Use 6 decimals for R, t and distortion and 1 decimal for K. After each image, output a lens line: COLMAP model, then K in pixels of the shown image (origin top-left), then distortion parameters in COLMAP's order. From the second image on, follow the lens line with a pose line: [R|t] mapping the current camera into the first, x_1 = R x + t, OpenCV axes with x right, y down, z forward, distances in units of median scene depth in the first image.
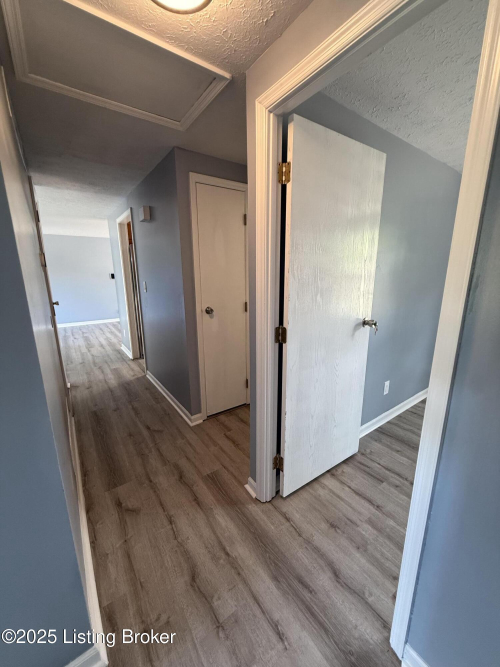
lens RADIAL K [[272.5, 0, 249.4], [0, 272.5, 333.3], [0, 0, 1]] dist [0.001356, 0.000435]
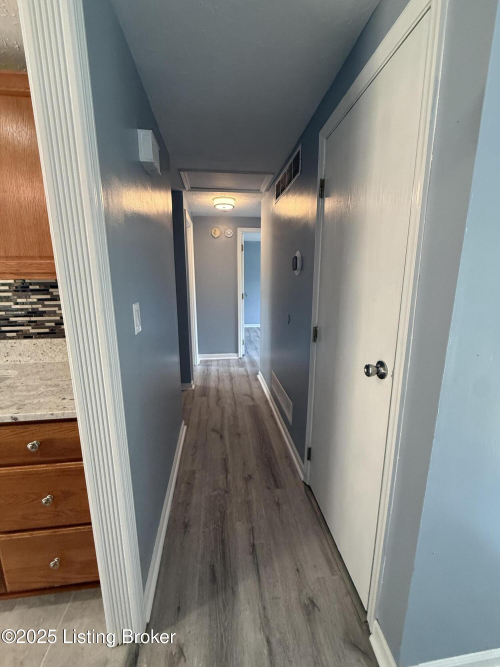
lens RADIAL K [[269.4, 0, 248.0], [0, 269.4, 334.8], [0, 0, 1]] dist [-0.000514, 0.000265]
pose [[-0.880169, -0.103302, 0.463283, -0.932903], [0.102243, 0.911857, 0.397571, -0.387023], [-0.463518, 0.397297, -0.792027, 1.702012]]
